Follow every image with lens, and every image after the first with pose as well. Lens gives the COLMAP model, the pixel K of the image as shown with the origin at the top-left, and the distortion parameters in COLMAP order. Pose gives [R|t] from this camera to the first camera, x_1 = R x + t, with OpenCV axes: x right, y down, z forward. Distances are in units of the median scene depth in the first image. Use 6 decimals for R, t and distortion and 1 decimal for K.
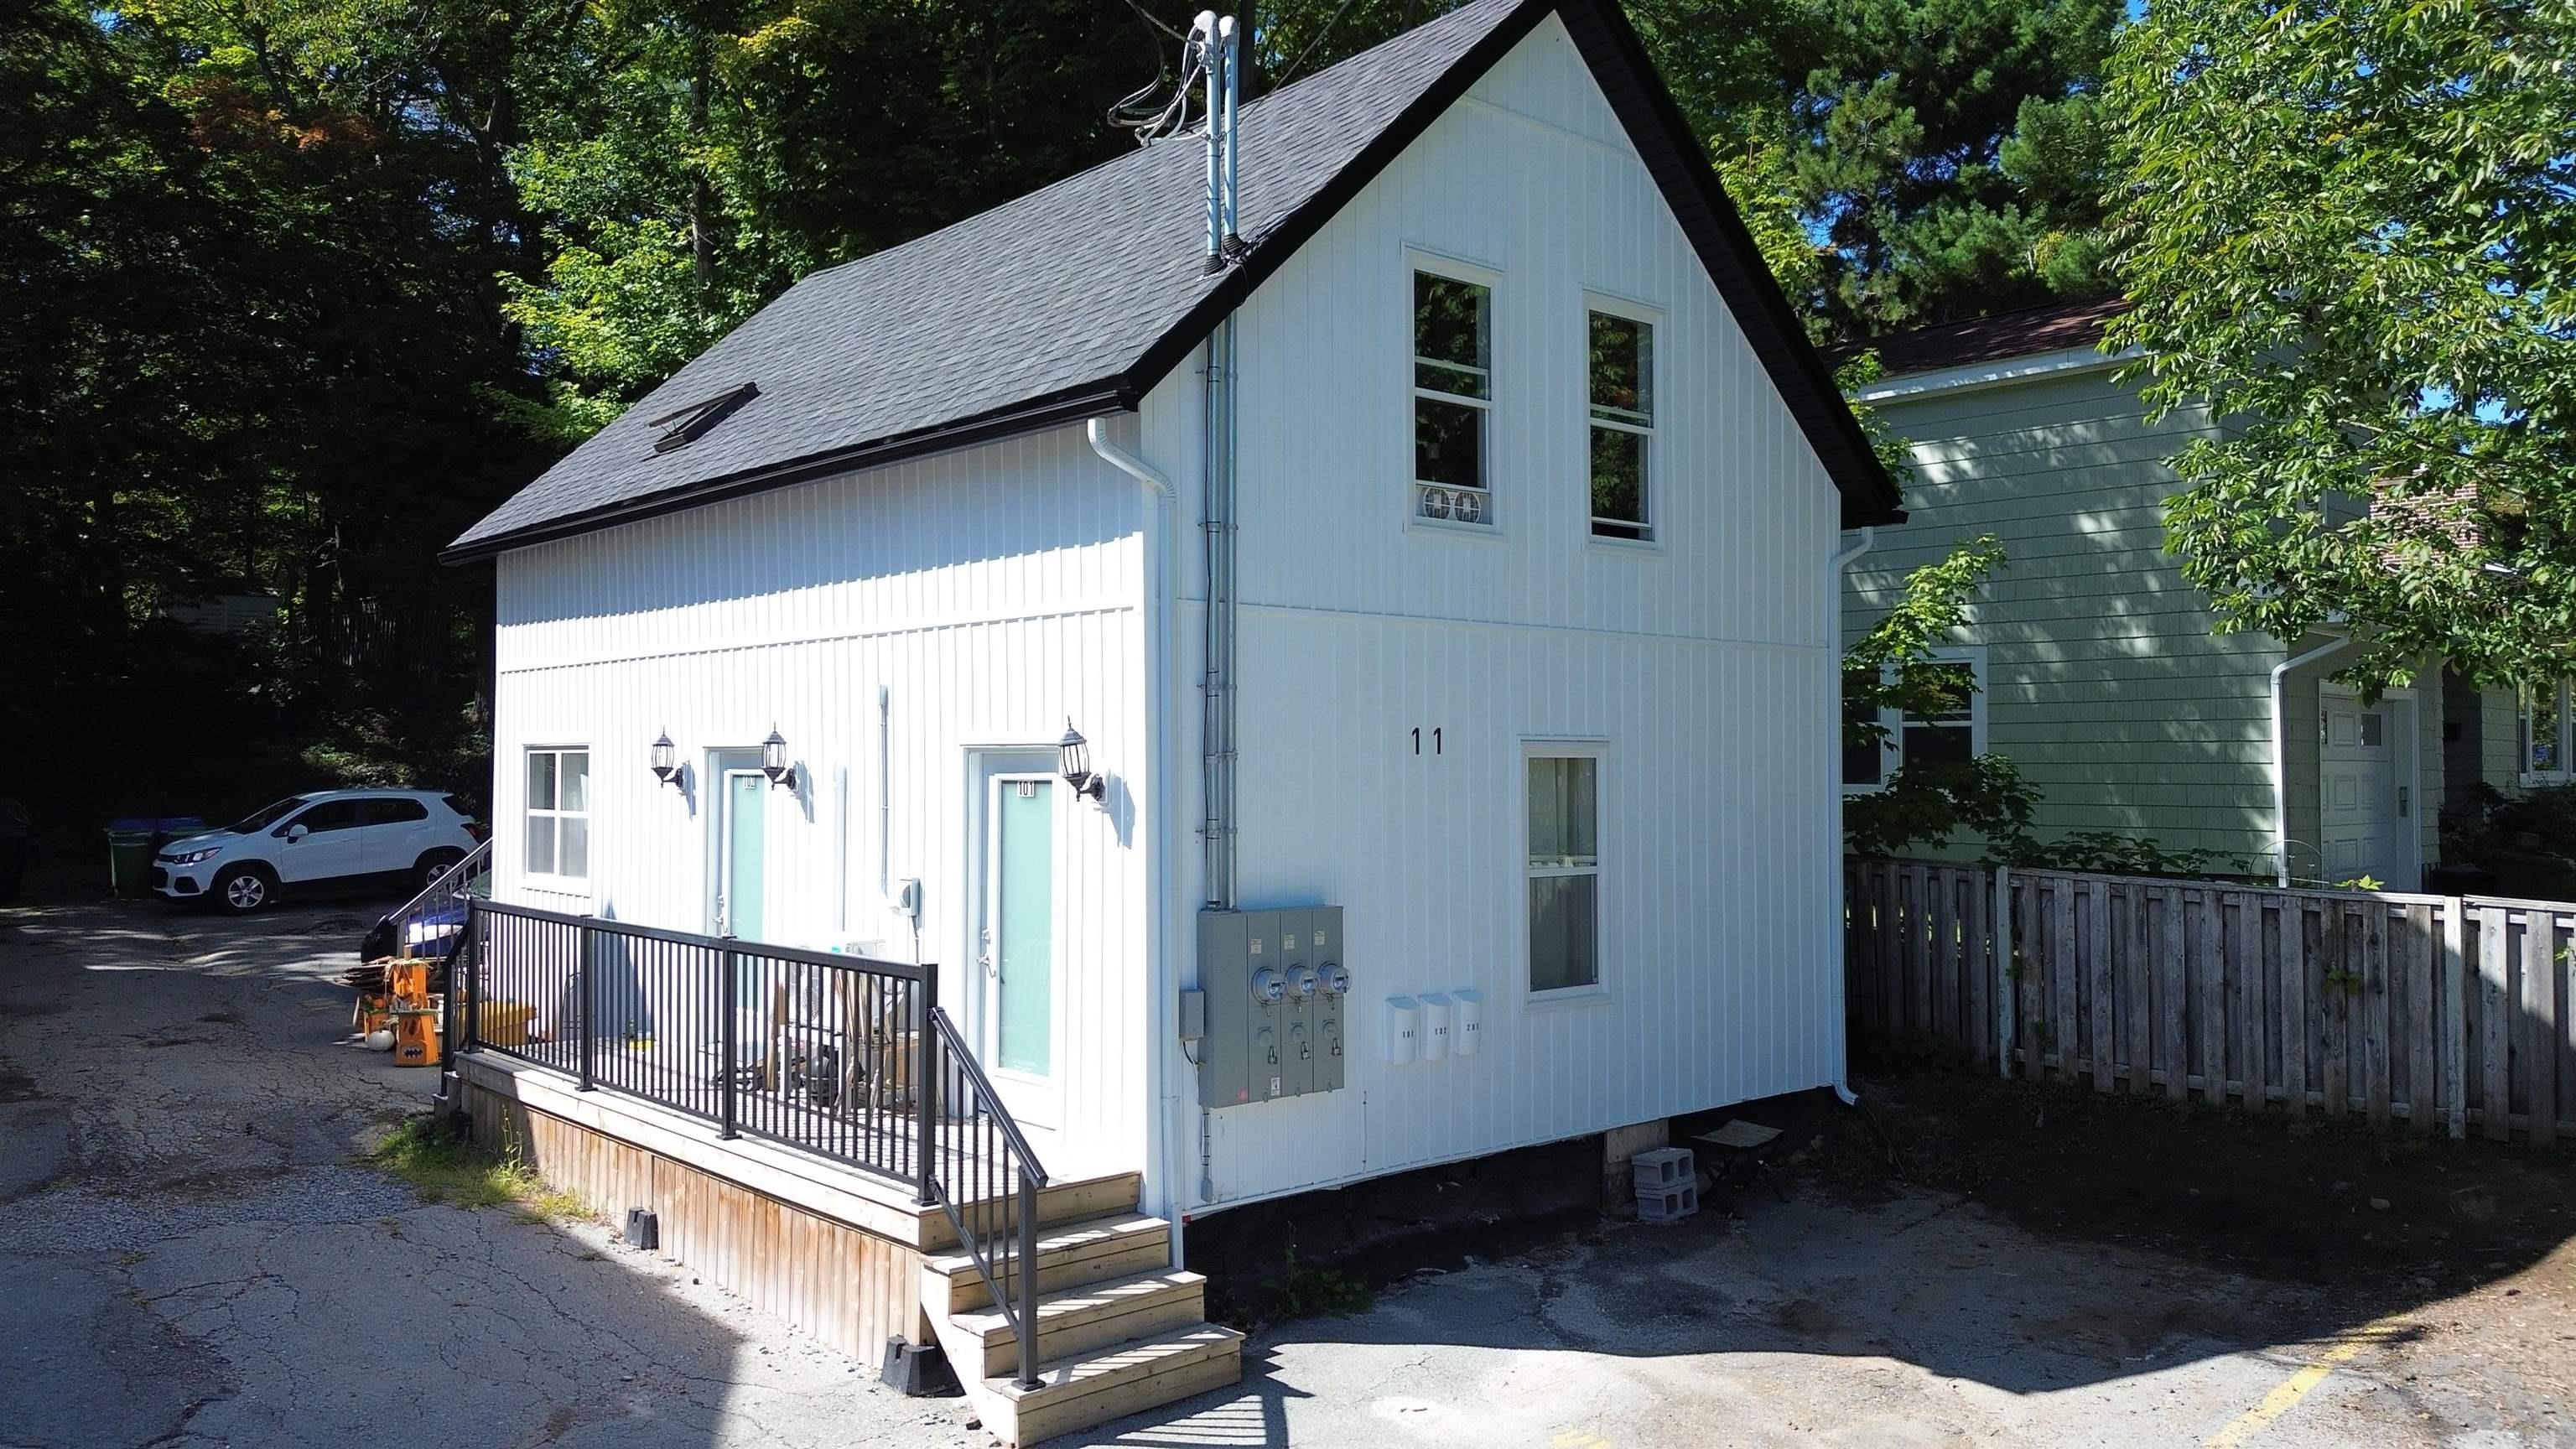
lens RADIAL K [[1853.3, 0, 1283.3], [0, 1853.3, 716.6], [0, 0, 1]] dist [0.052330, -0.009284]
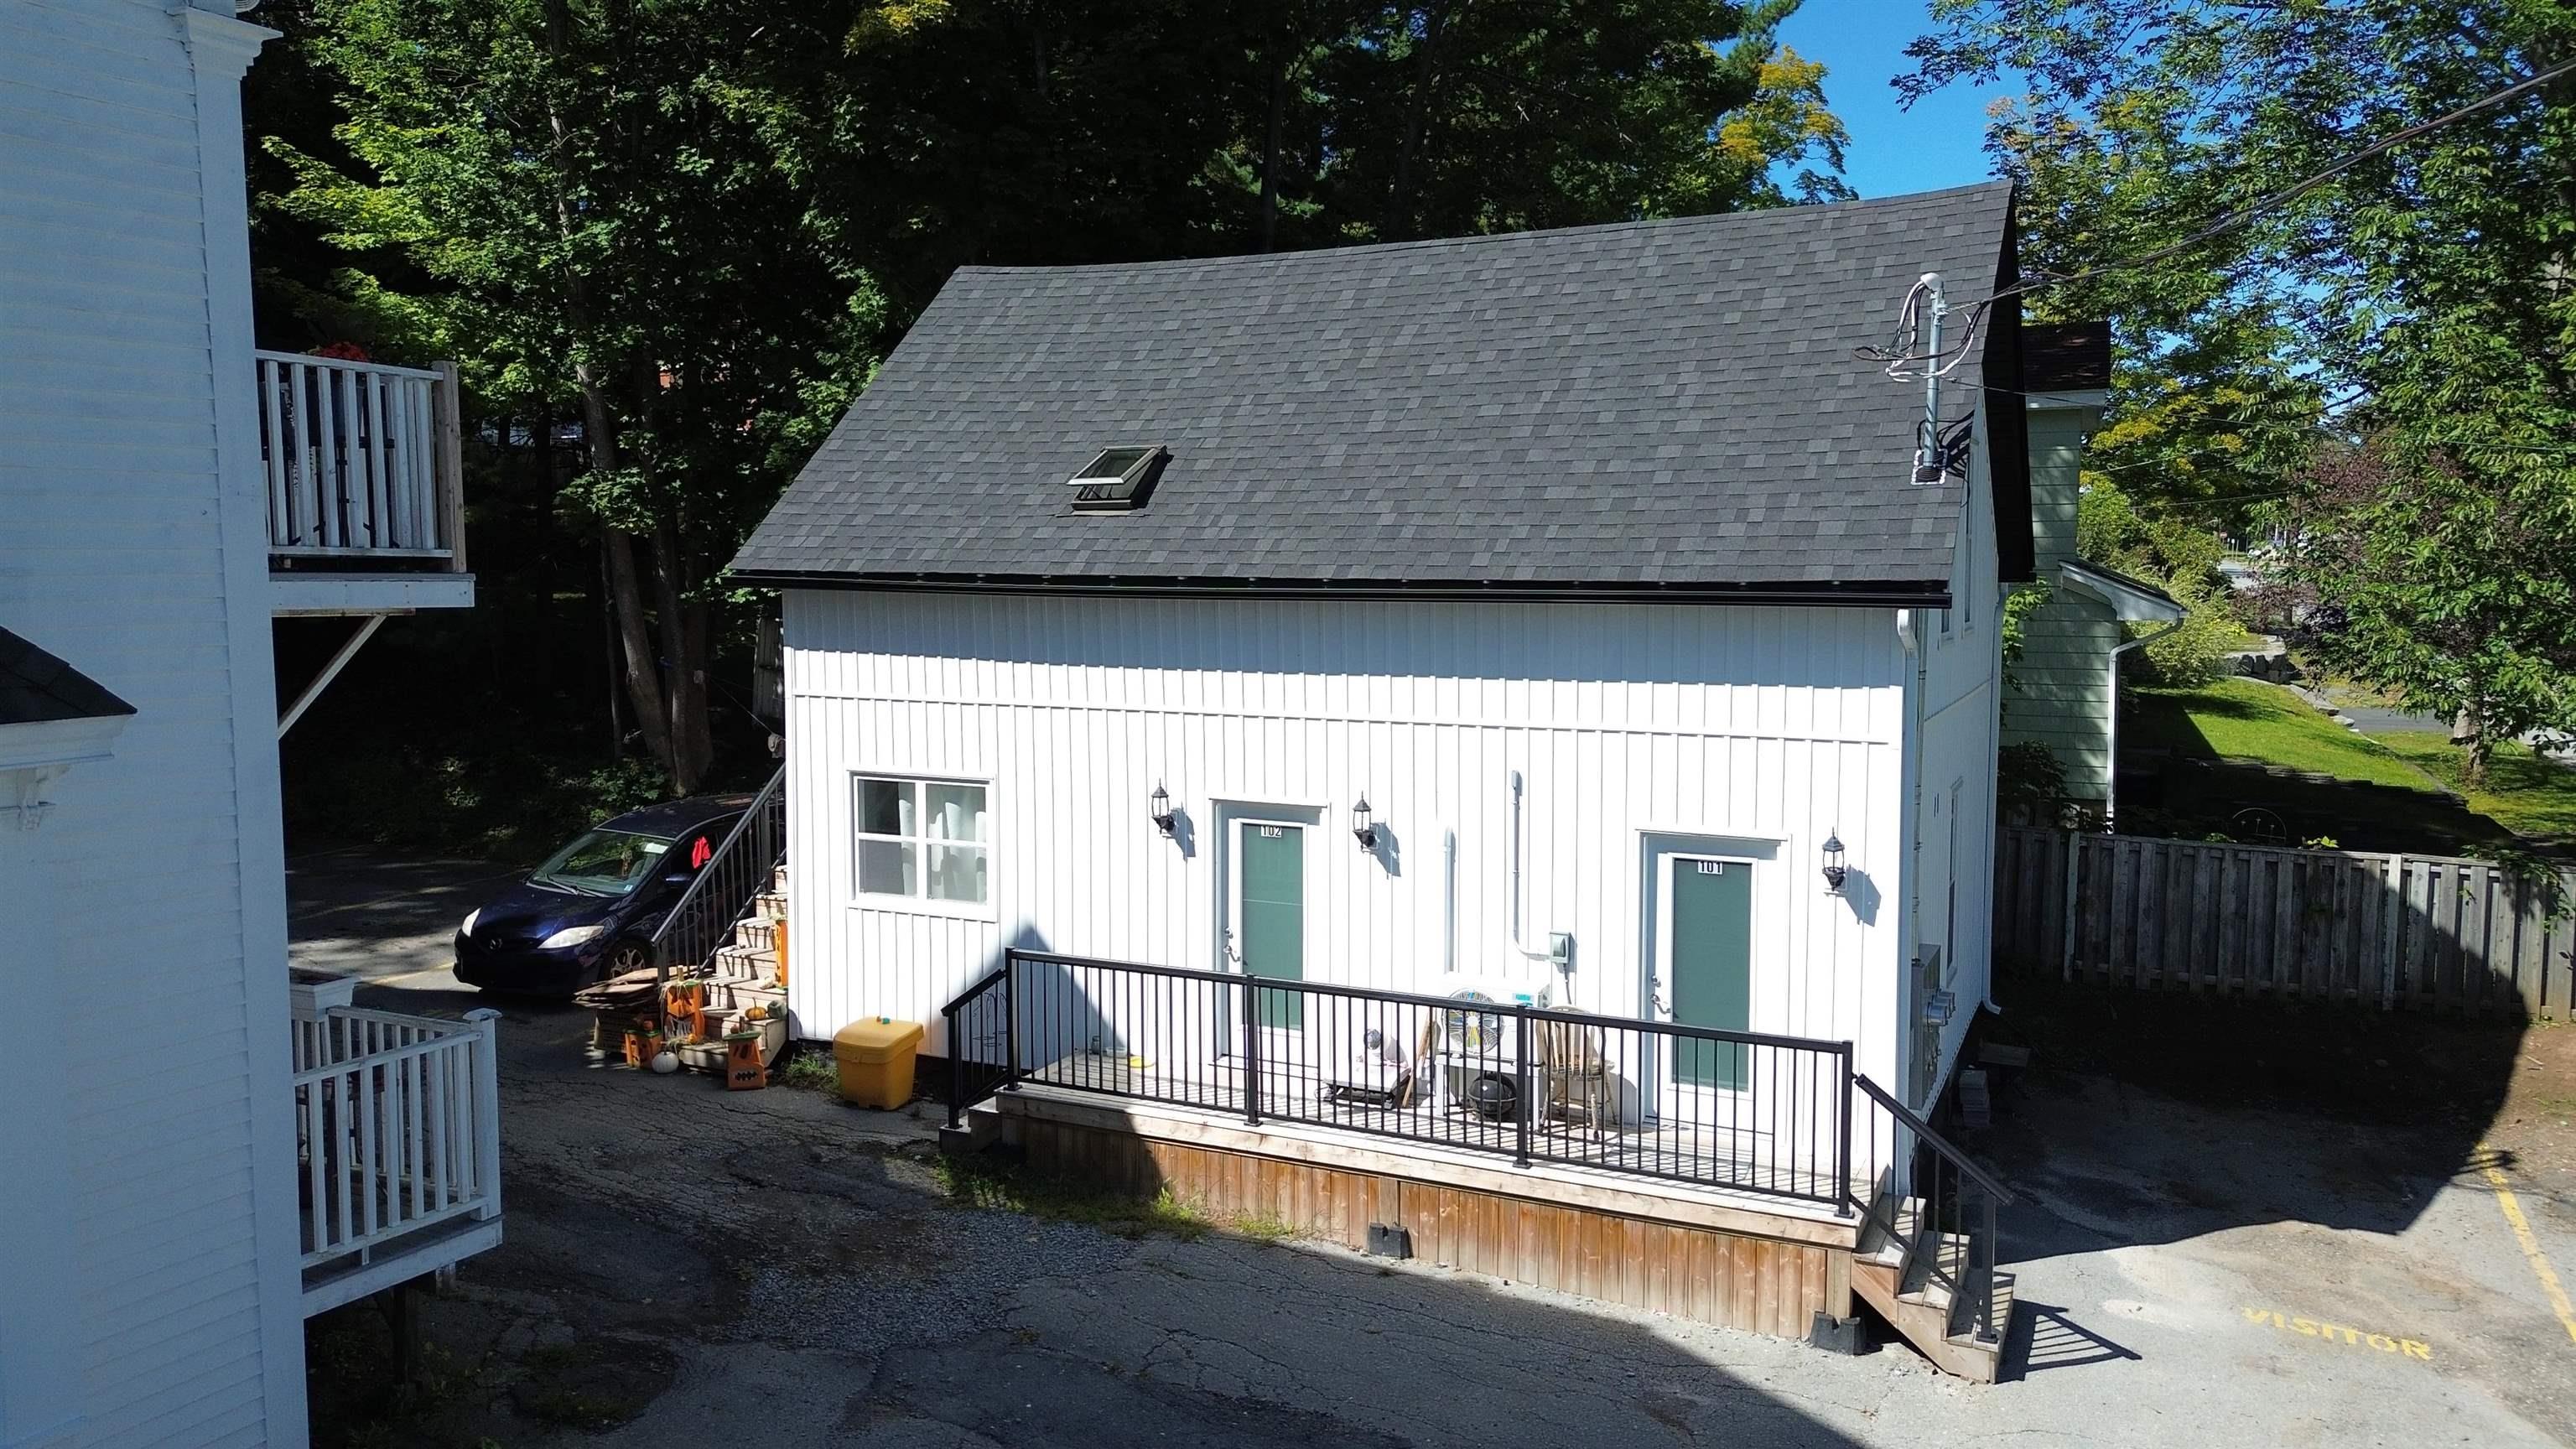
lens RADIAL K [[1853.3, 0, 1271.9], [0, 1853.3, 715.8], [0, 0, 1]] dist [0.052330, -0.009284]
pose [[0.921271, -0.036732, 0.387183, -0.786761], [-0.009170, 0.993202, 0.116044, -0.181015], [-0.388813, -0.110459, 0.914671, -0.021989]]
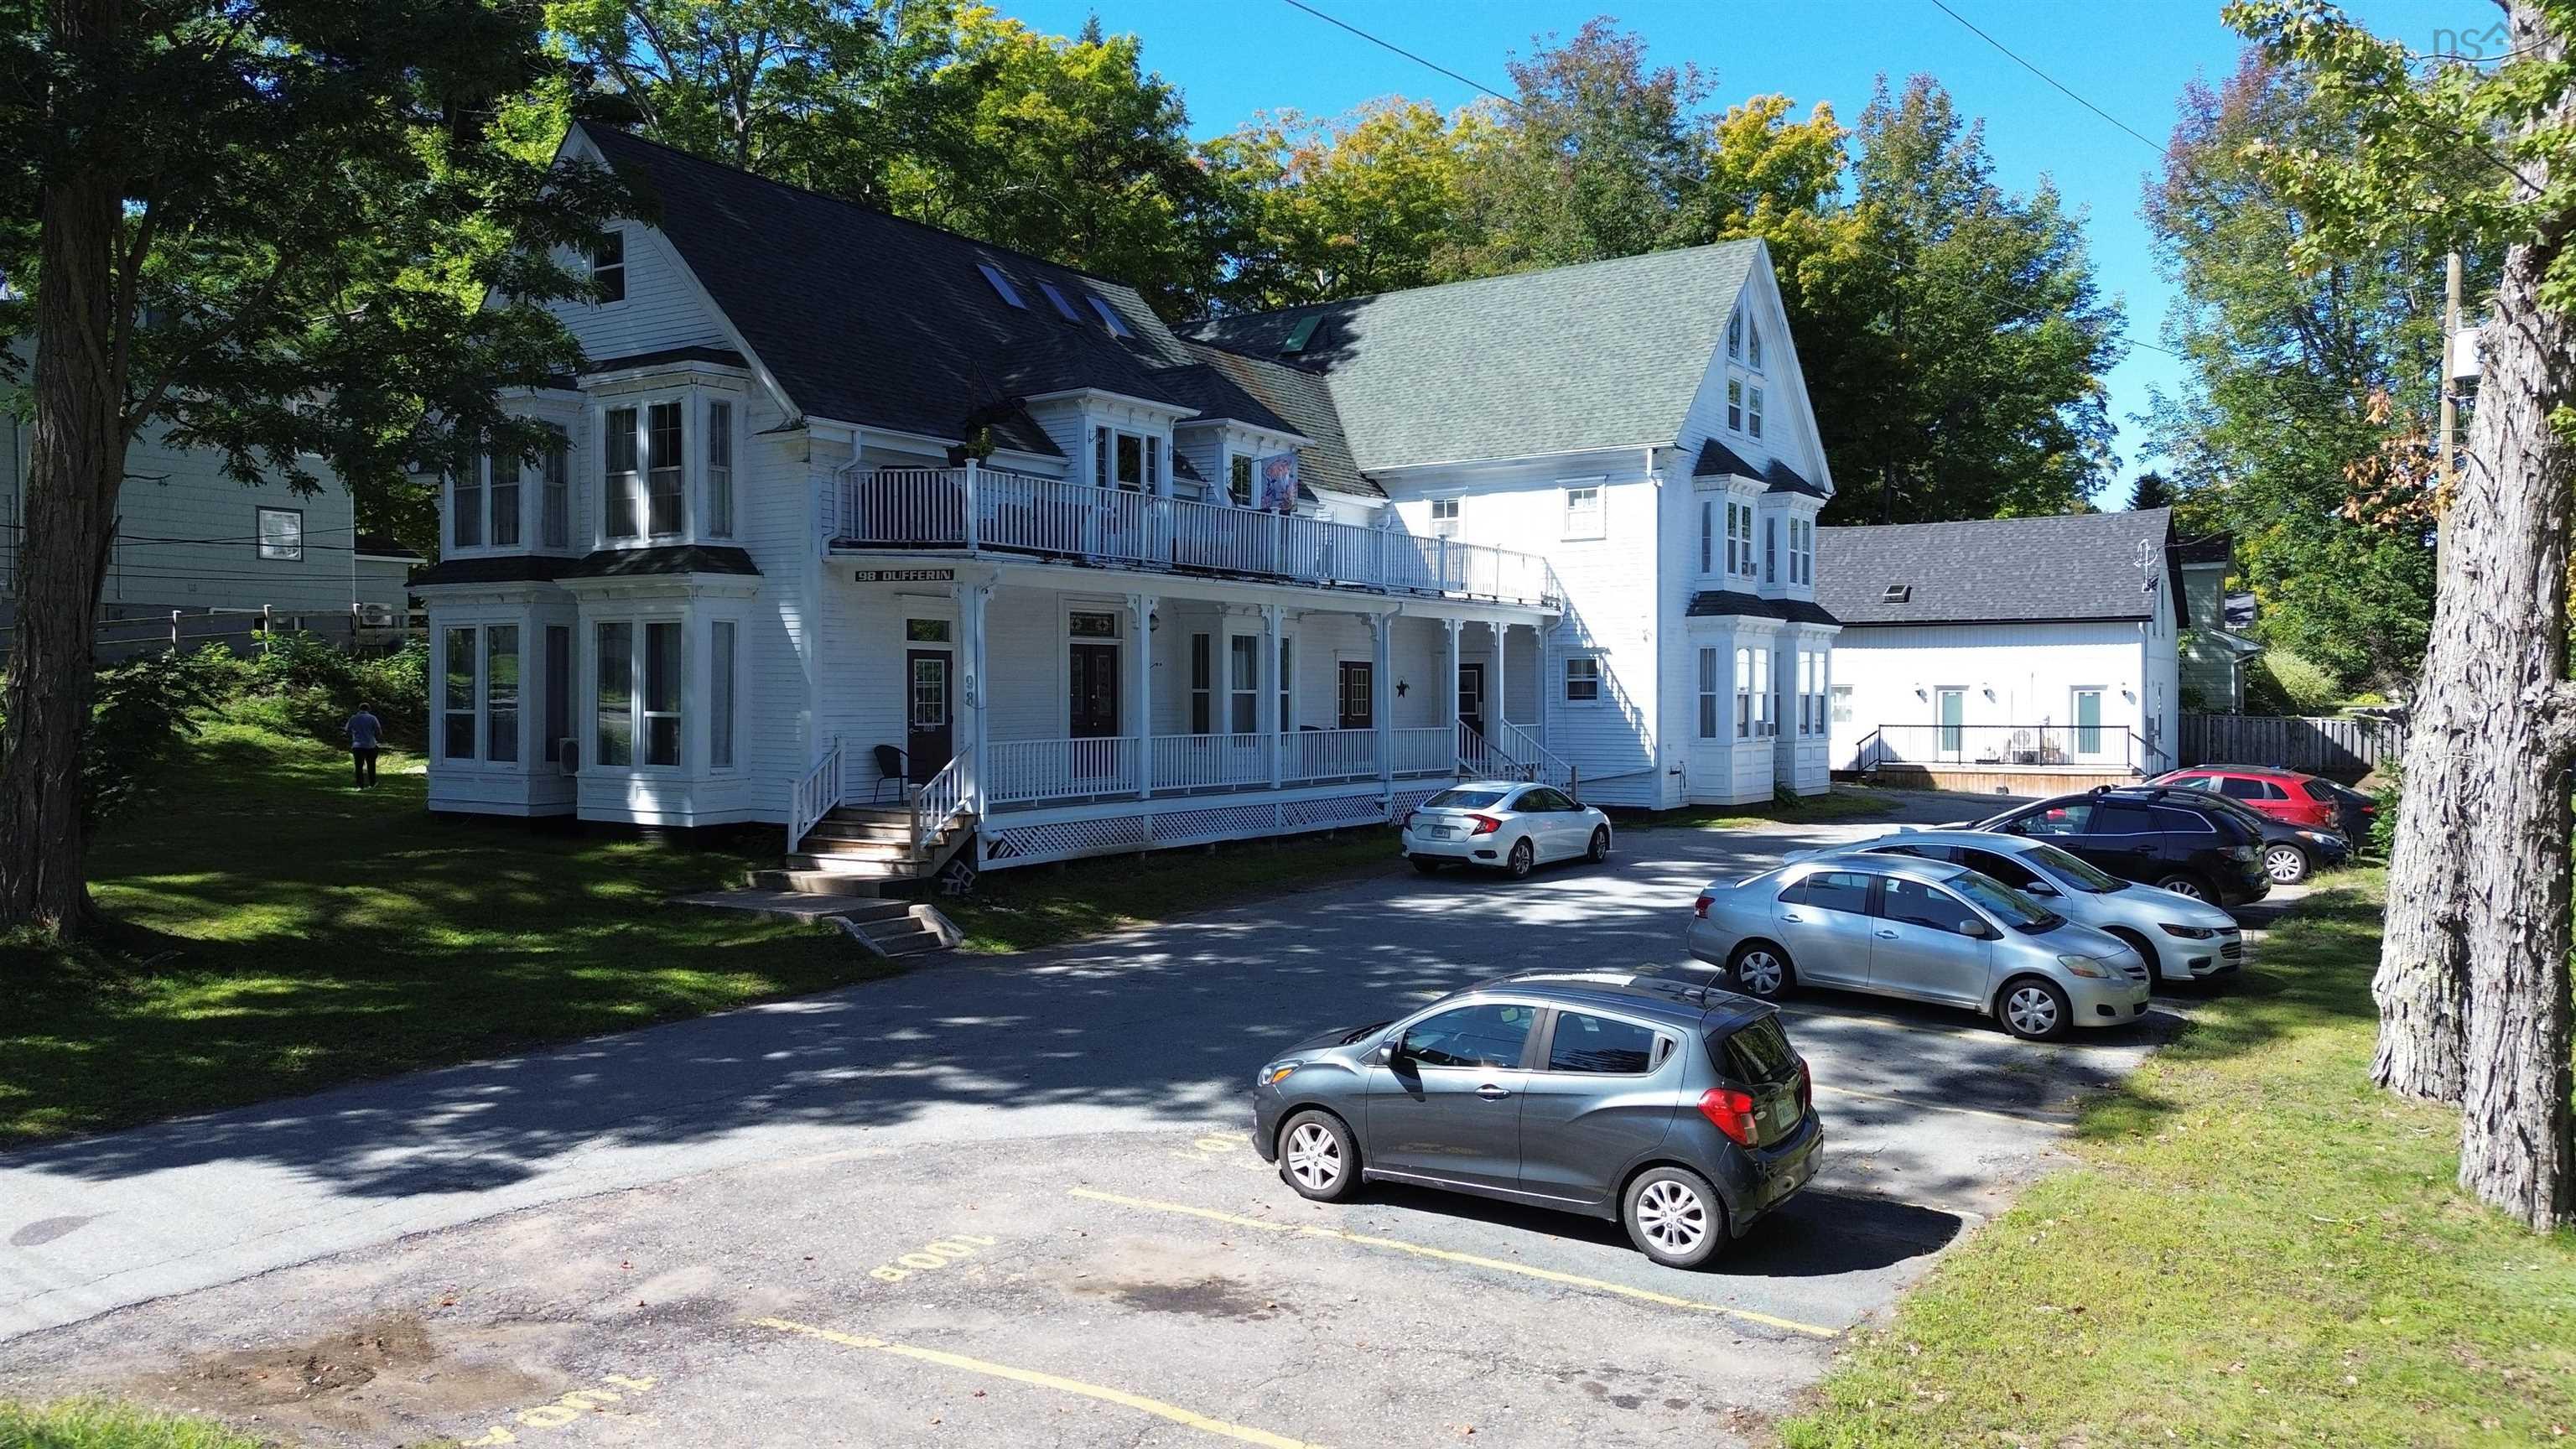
lens RADIAL K [[1853.3, 0, 1292.4], [0, 1853.3, 720.2], [0, 0, 1]] dist [0.052330, -0.009284]
pose [[0.958591, -0.009937, 0.284613, -2.963372], [-0.002847, 0.999007, 0.044469, -0.090084], [-0.284772, -0.043437, 0.957611, -2.558186]]
